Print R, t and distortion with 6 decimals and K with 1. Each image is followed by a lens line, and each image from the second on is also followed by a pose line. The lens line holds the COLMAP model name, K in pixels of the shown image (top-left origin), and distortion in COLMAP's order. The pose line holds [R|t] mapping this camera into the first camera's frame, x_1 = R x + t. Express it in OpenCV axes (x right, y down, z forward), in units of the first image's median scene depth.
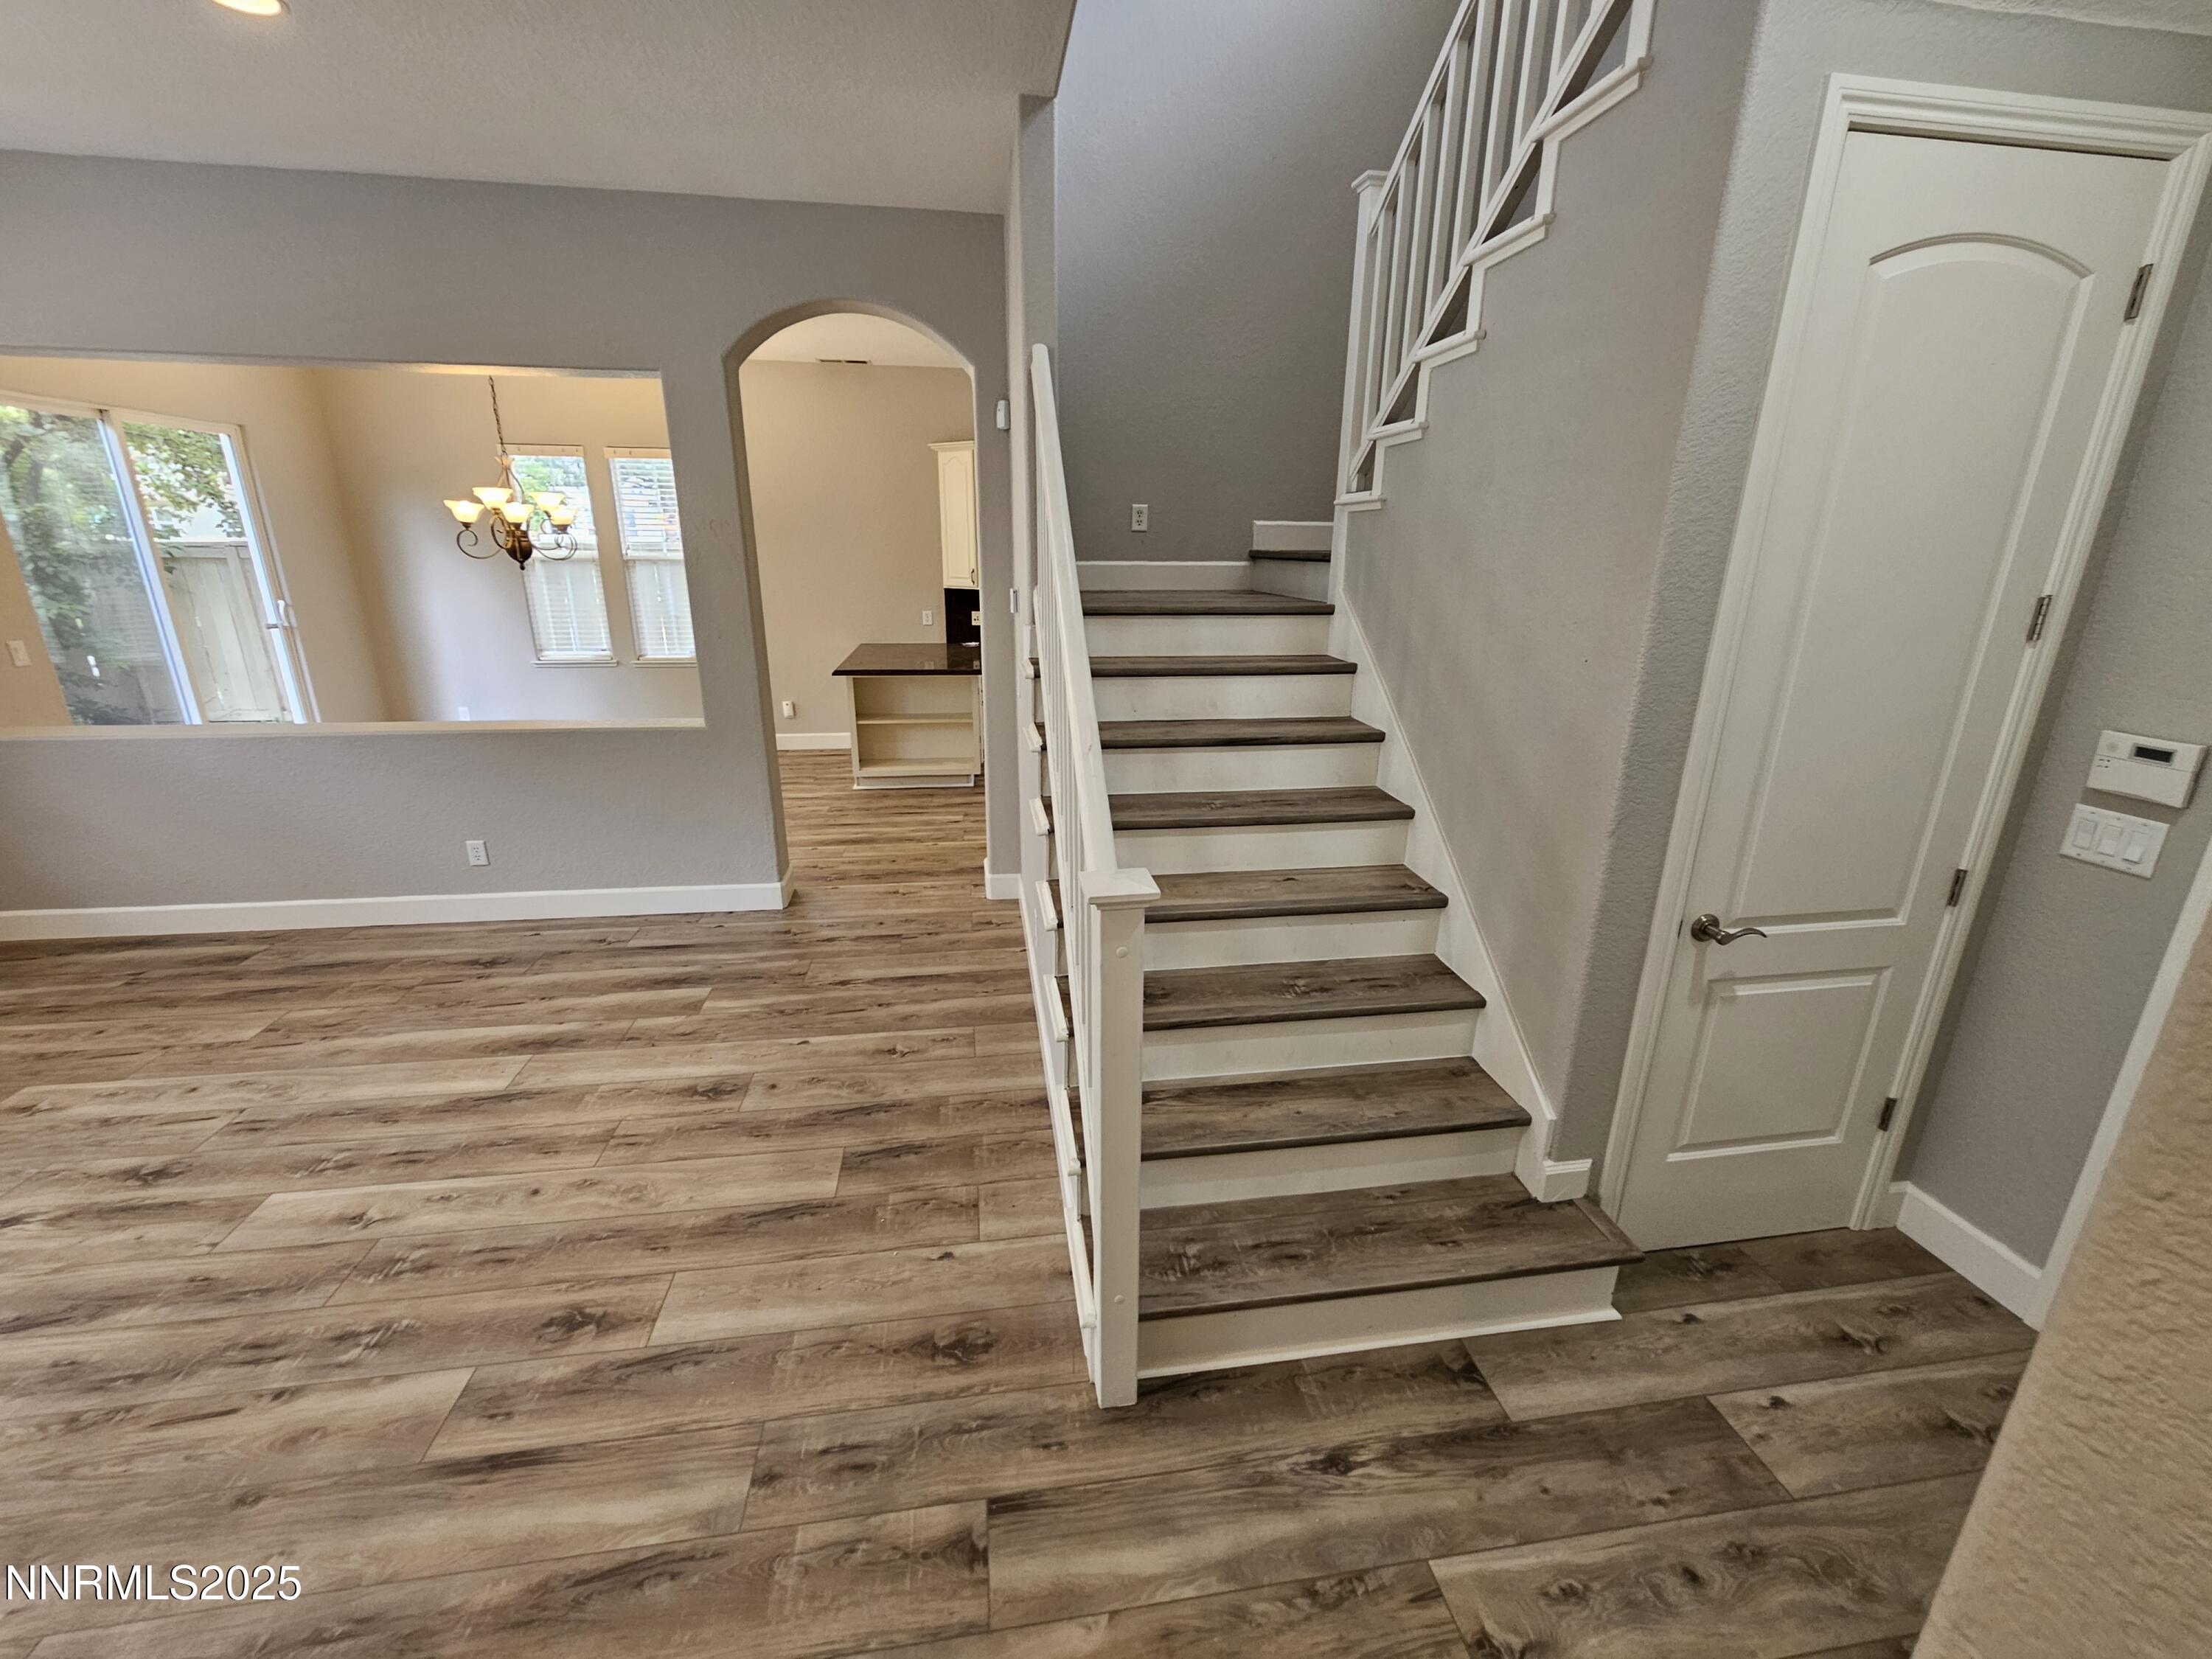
lens RADIAL K [[905.1, 0, 1116.4], [0, 905.1, 833.3], [0, 0, 1]] dist [-0.002671, 0.001406]
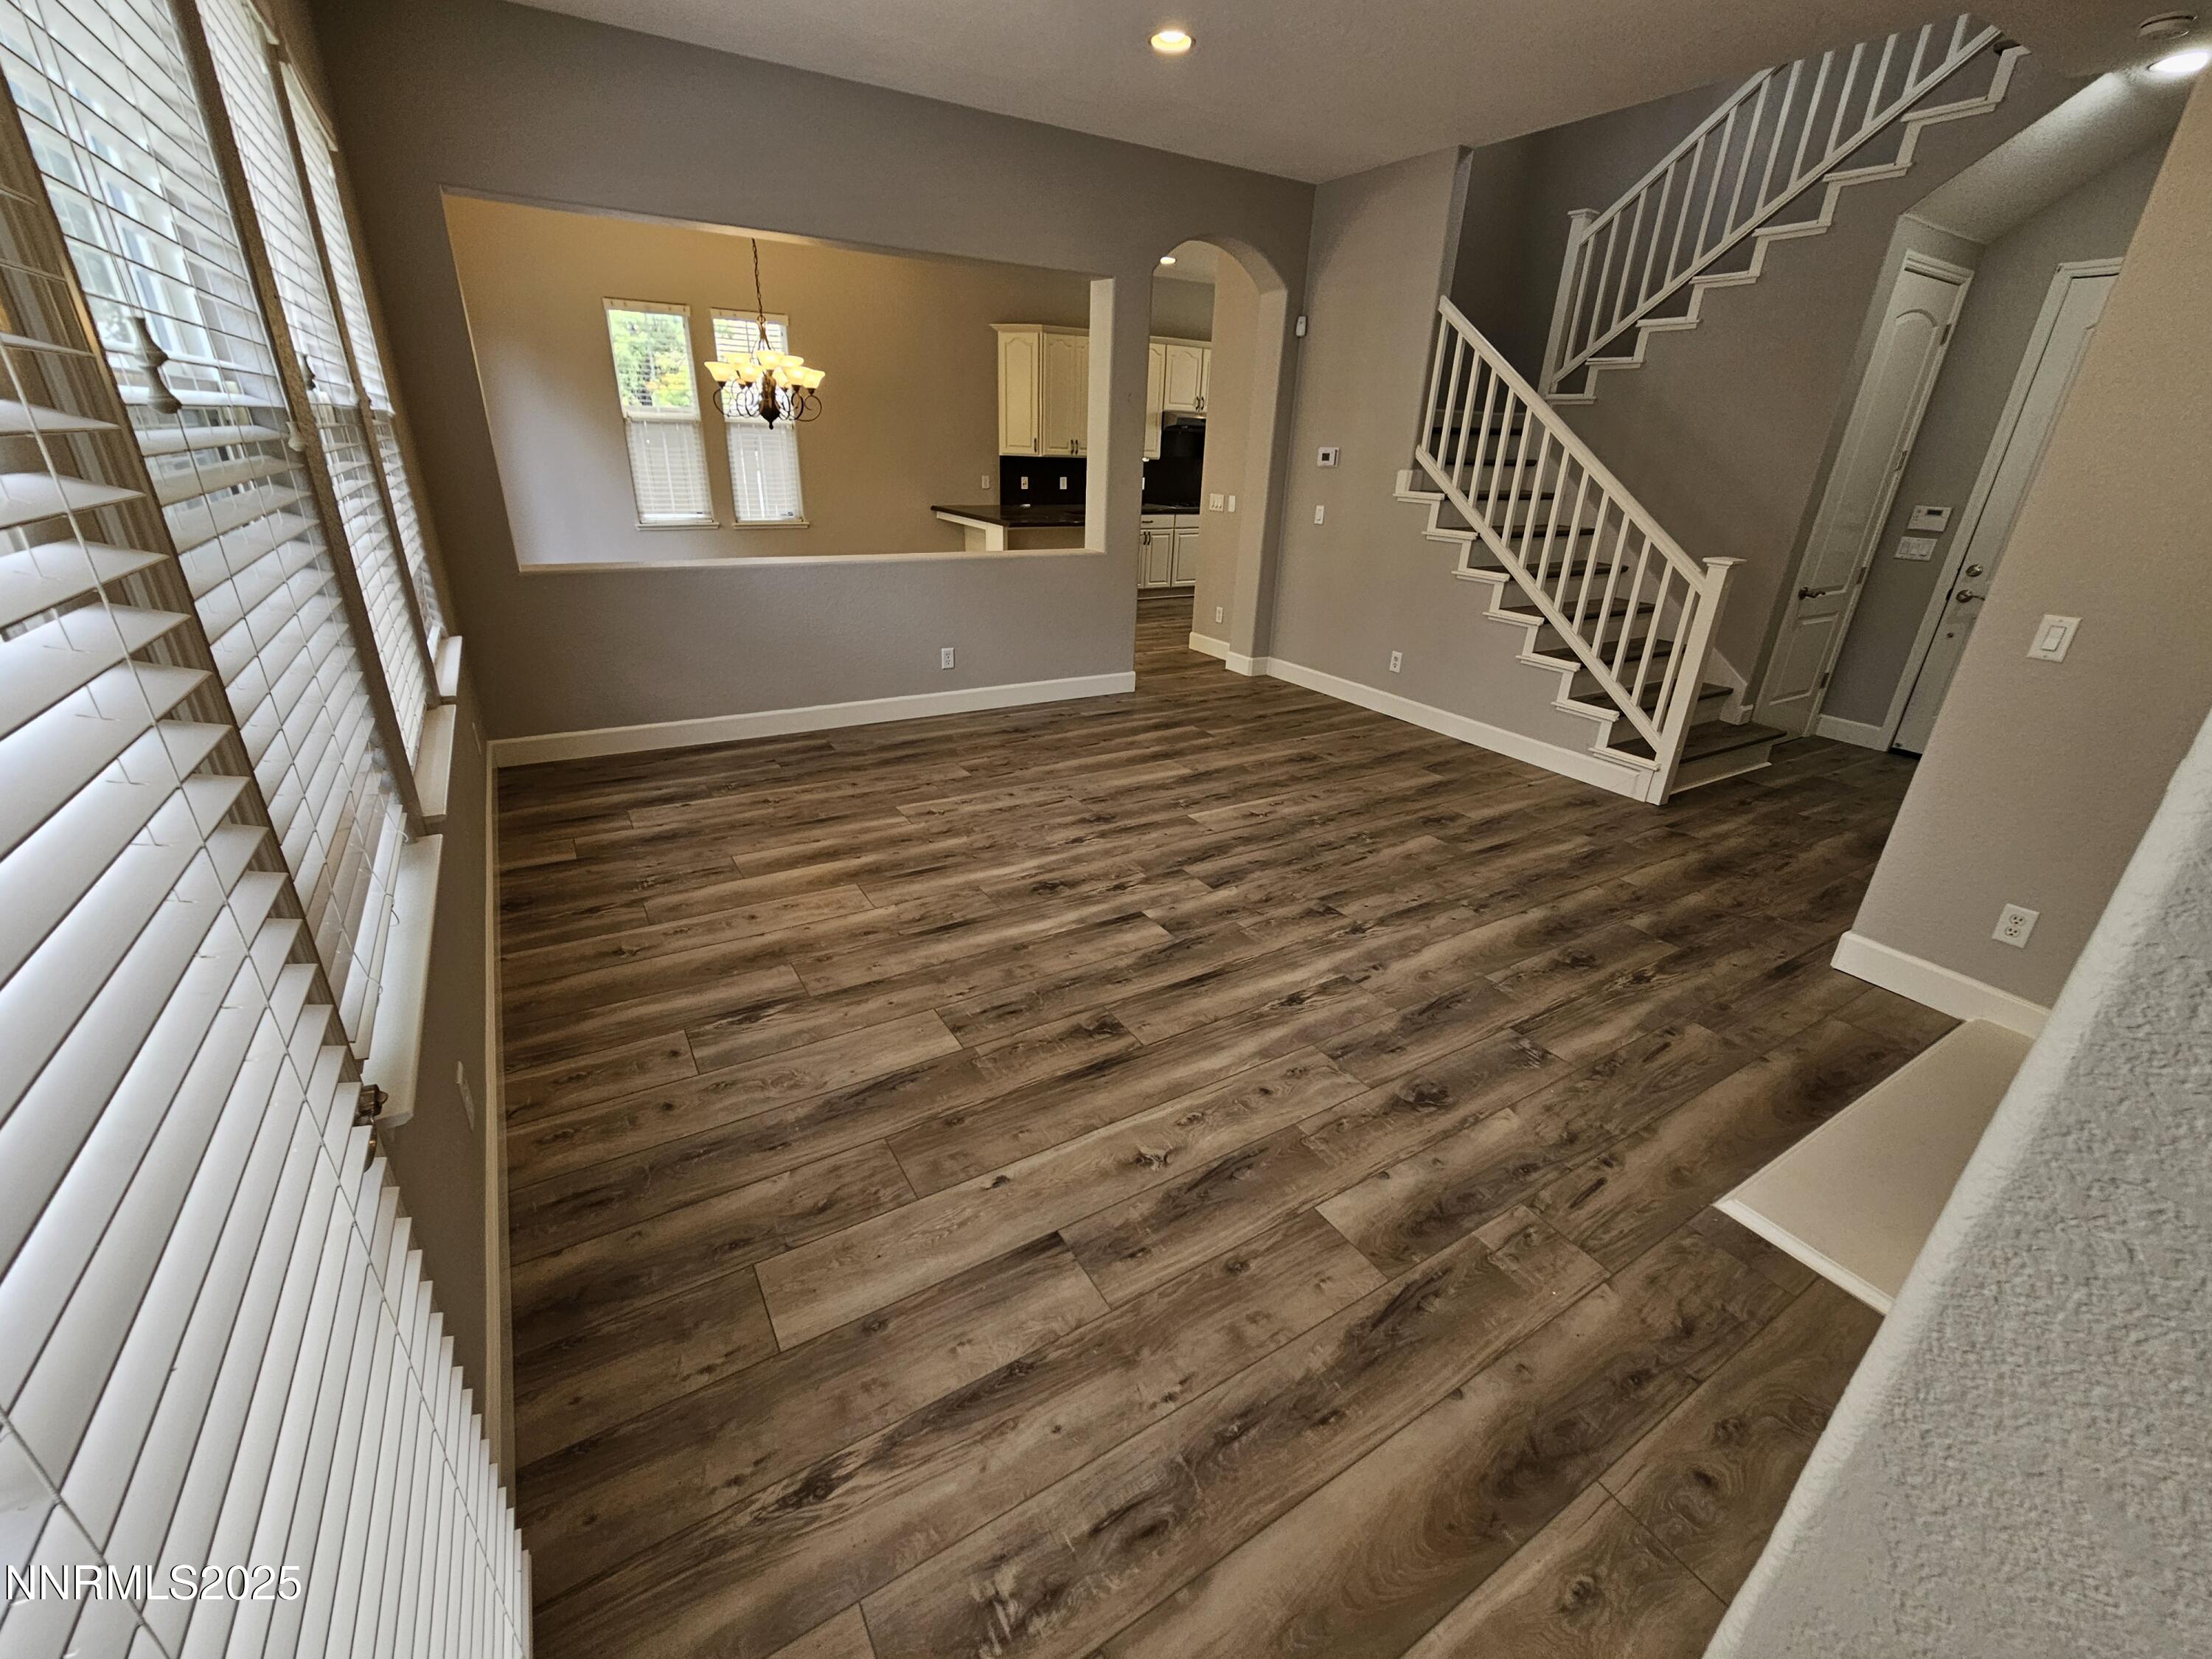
lens RADIAL K [[905.1, 0, 1107.0], [0, 905.1, 830.8], [0, 0, 1]] dist [-0.002671, 0.001406]
pose [[0.921336, -0.136481, 0.364024, -1.431411], [0.095238, 0.987057, 0.129027, 0.170388], [-0.376922, -0.084208, 0.922409, -0.409529]]
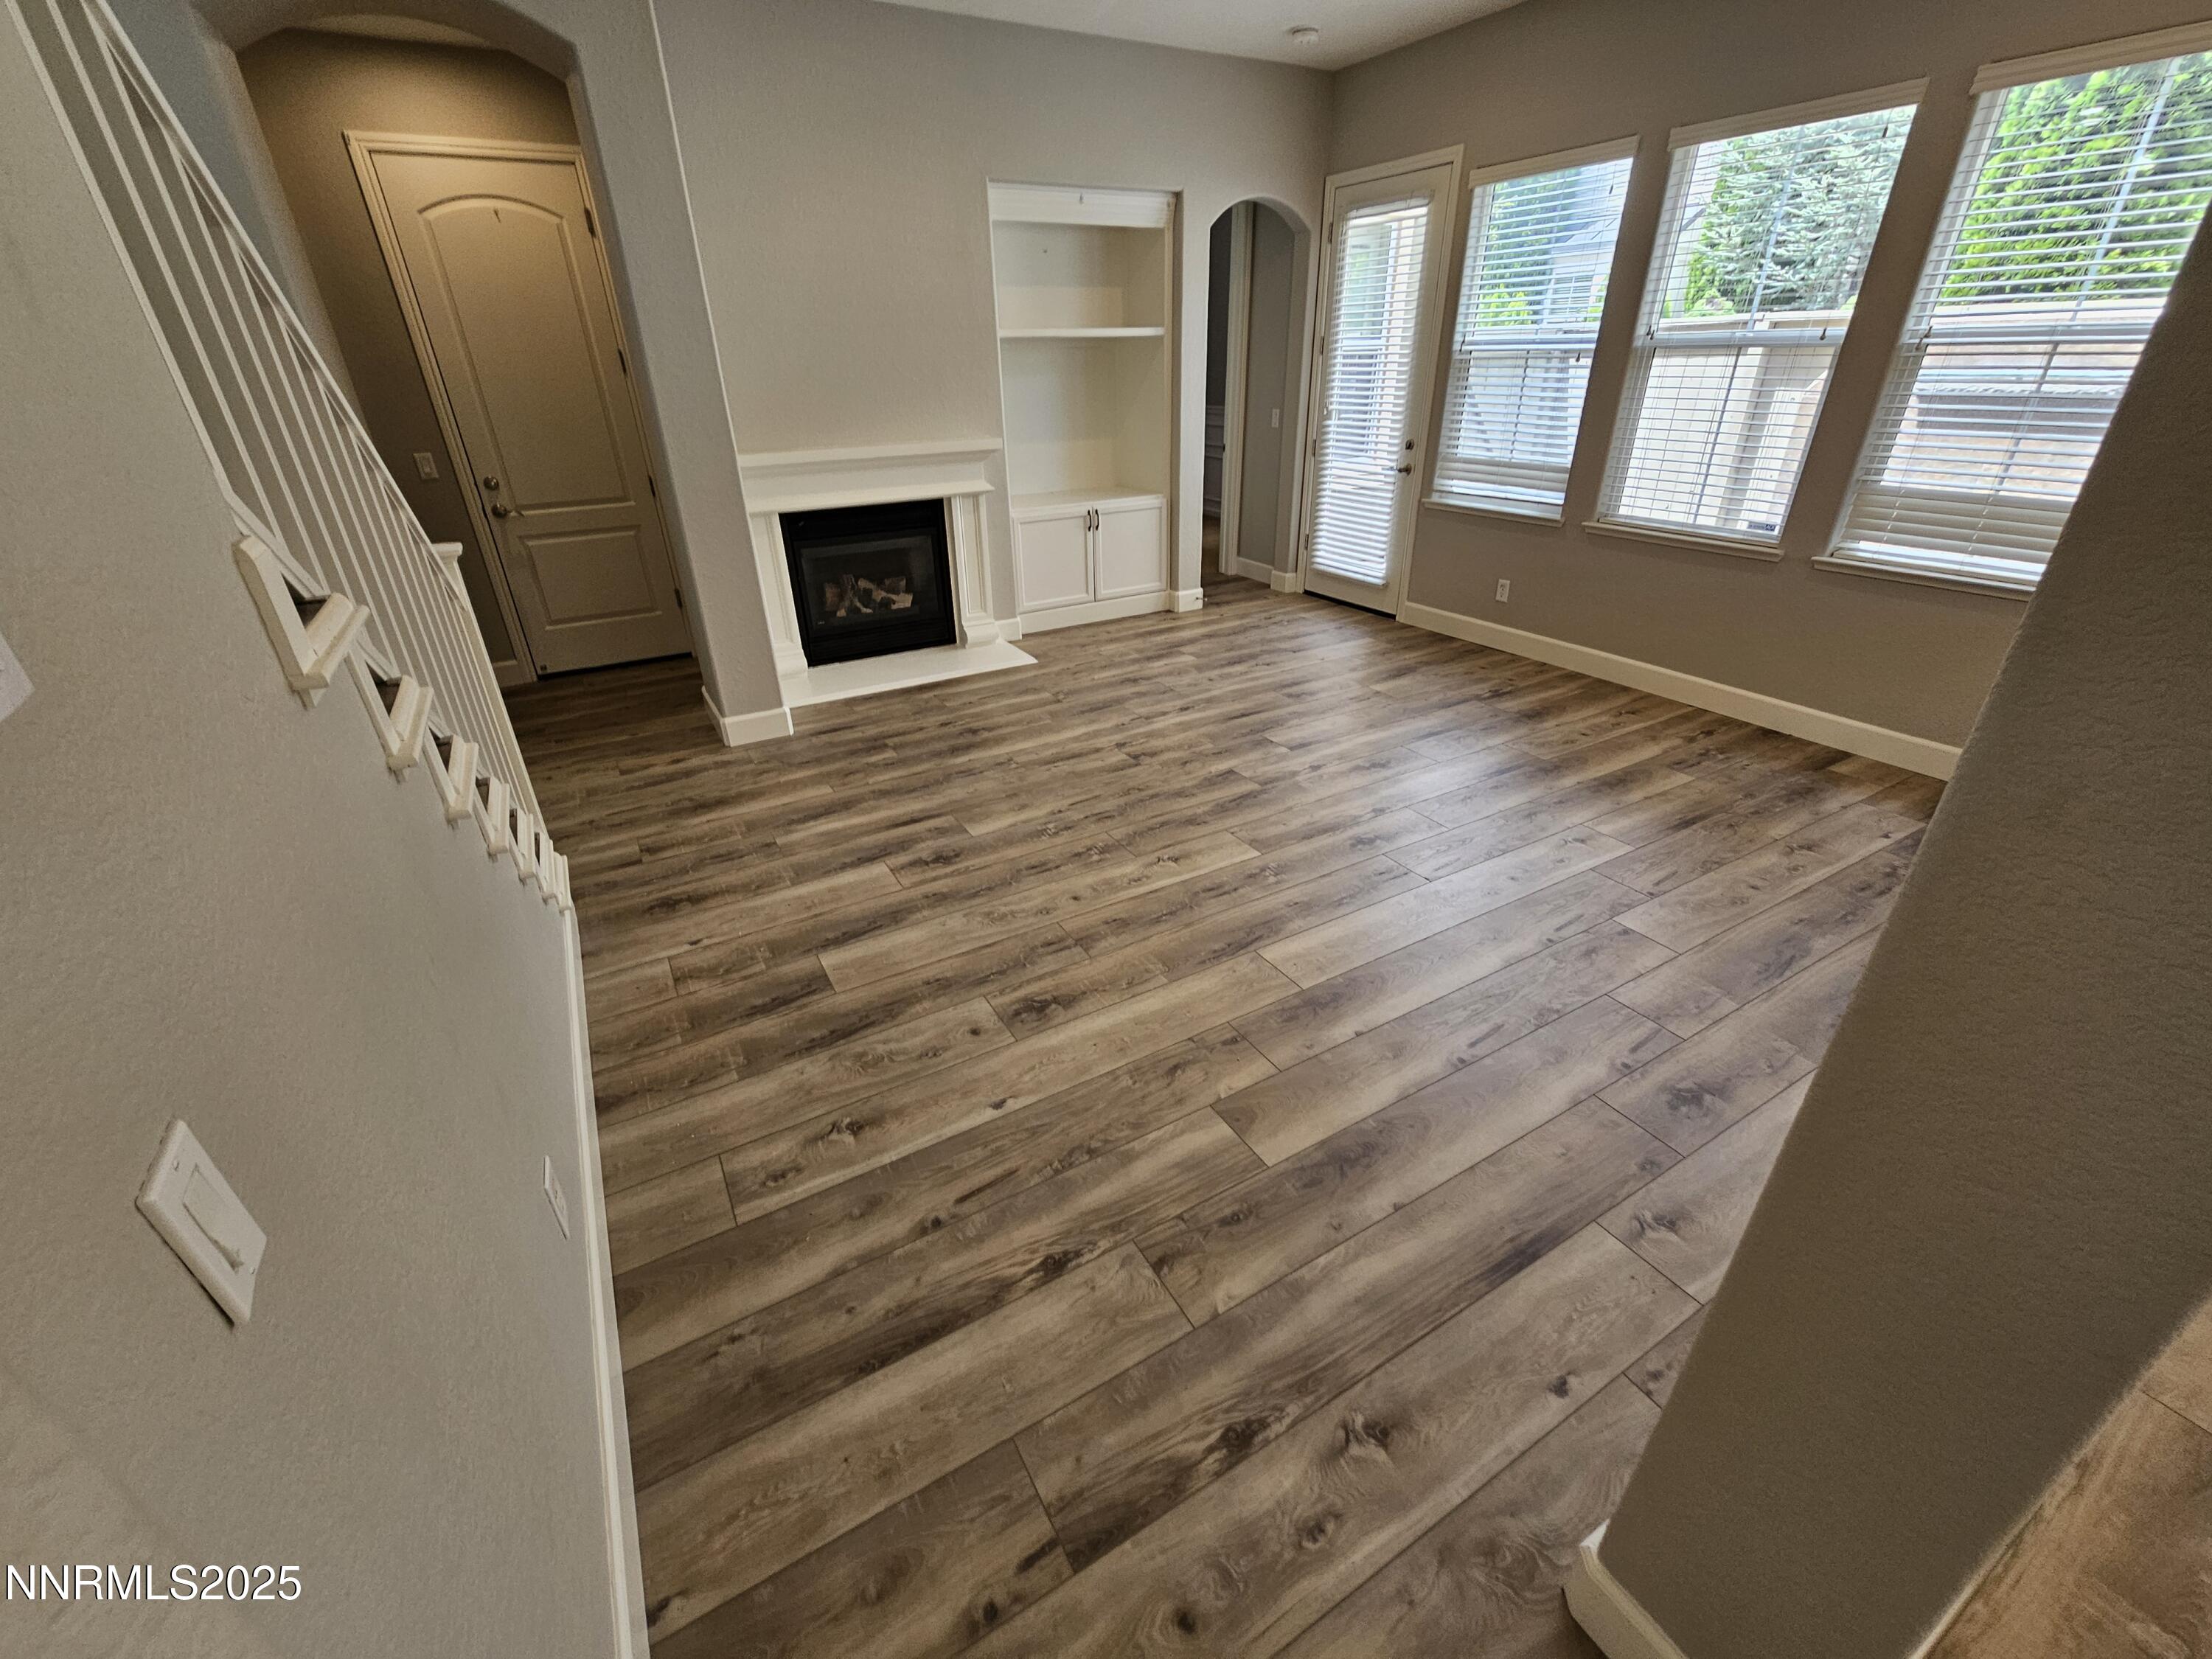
lens RADIAL K [[905.1, 0, 1107.3], [0, 905.1, 828.2], [0, 0, 1]] dist [-0.002671, 0.001406]
pose [[-0.933489, 0.173482, -0.313850, -0.277194], [-0.100205, 0.714145, 0.692789, -0.431705], [0.344321, 0.678160, -0.649263, 1.486587]]
